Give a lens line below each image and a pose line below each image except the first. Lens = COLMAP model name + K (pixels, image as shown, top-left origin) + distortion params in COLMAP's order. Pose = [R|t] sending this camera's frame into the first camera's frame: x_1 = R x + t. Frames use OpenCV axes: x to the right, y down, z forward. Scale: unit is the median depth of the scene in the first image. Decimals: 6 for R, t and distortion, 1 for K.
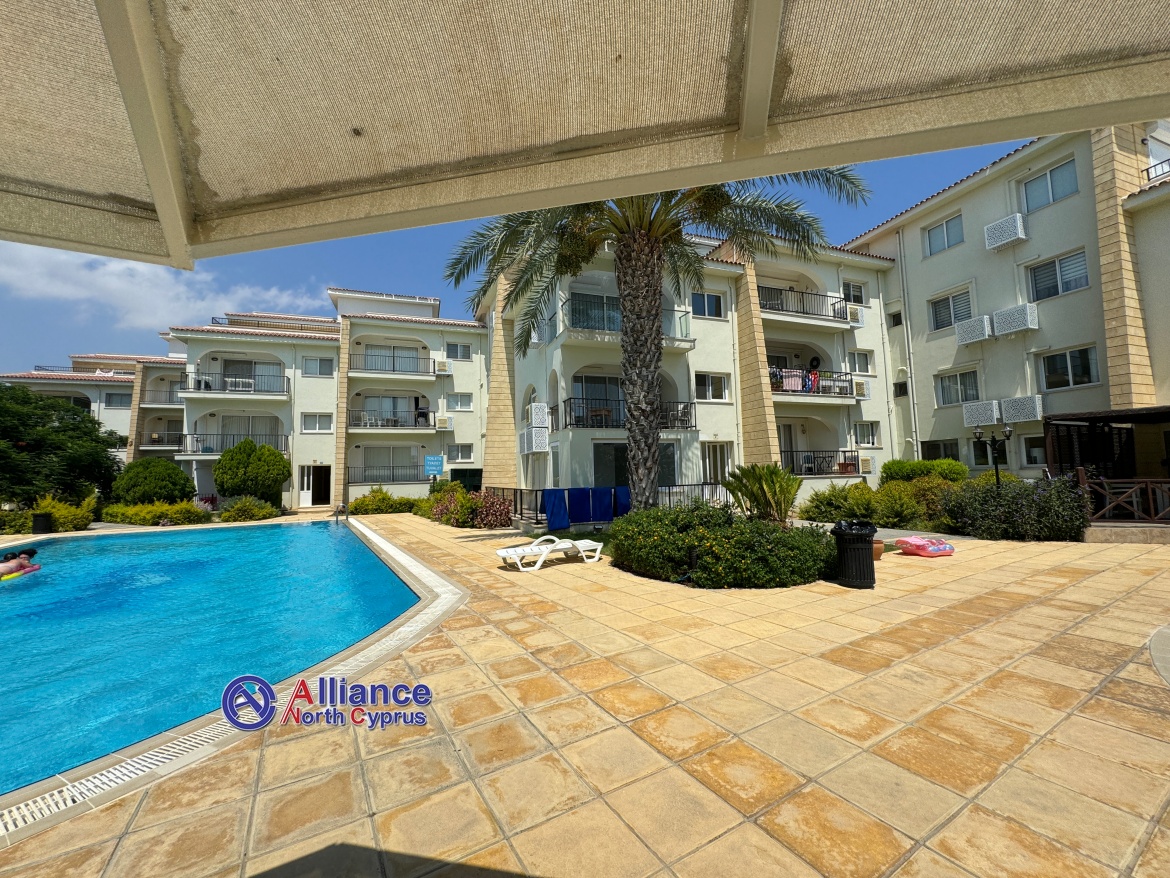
lens RADIAL K [[466.7, 0, 585.3], [0, 466.7, 436.5], [0, 0, 1]] dist [-0.001984, 0.000841]
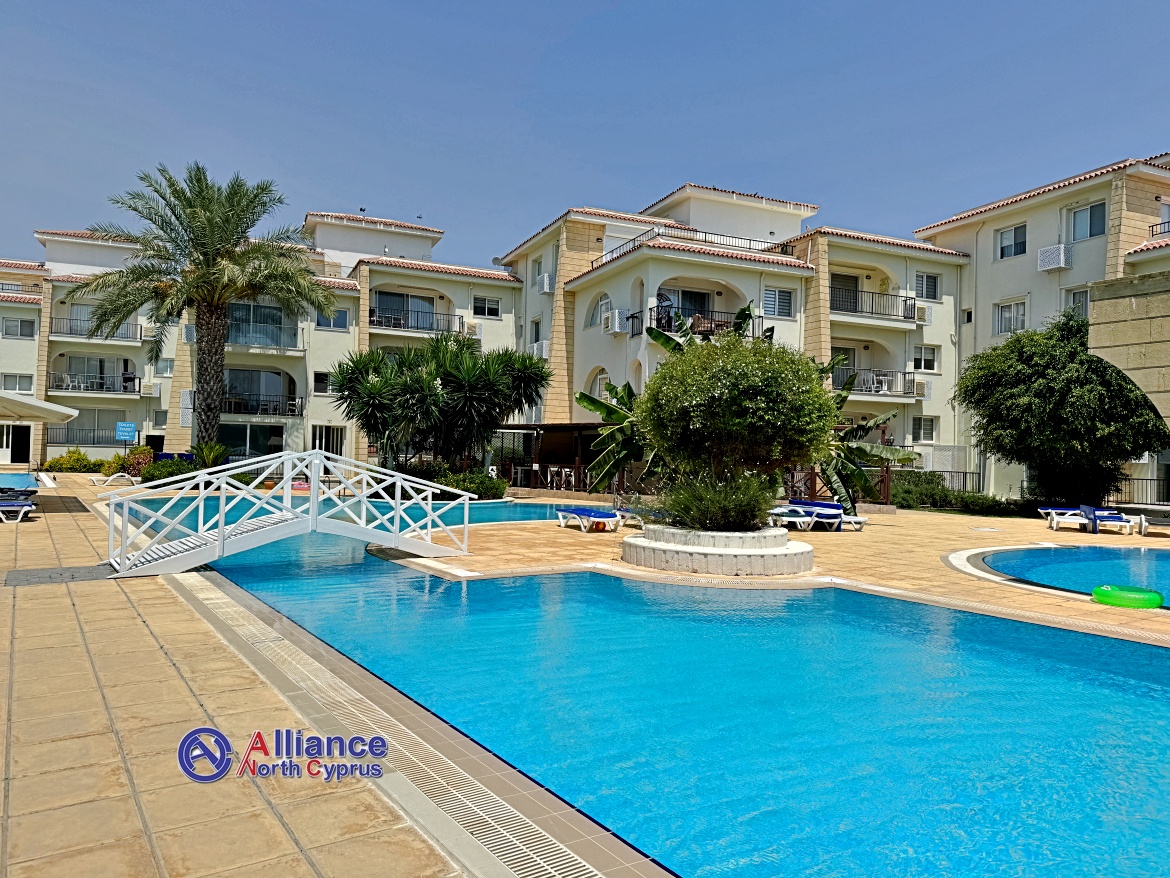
lens RADIAL K [[810.7, 0, 592.3], [0, 810.7, 443.3], [0, 0, 1]] dist [0.003108, -0.006026]
pose [[0.995985, 0.053398, 0.071845, 1.189344], [-0.057936, 0.996353, 0.062637, -0.175135], [-0.068239, -0.066548, 0.995447, -1.833407]]
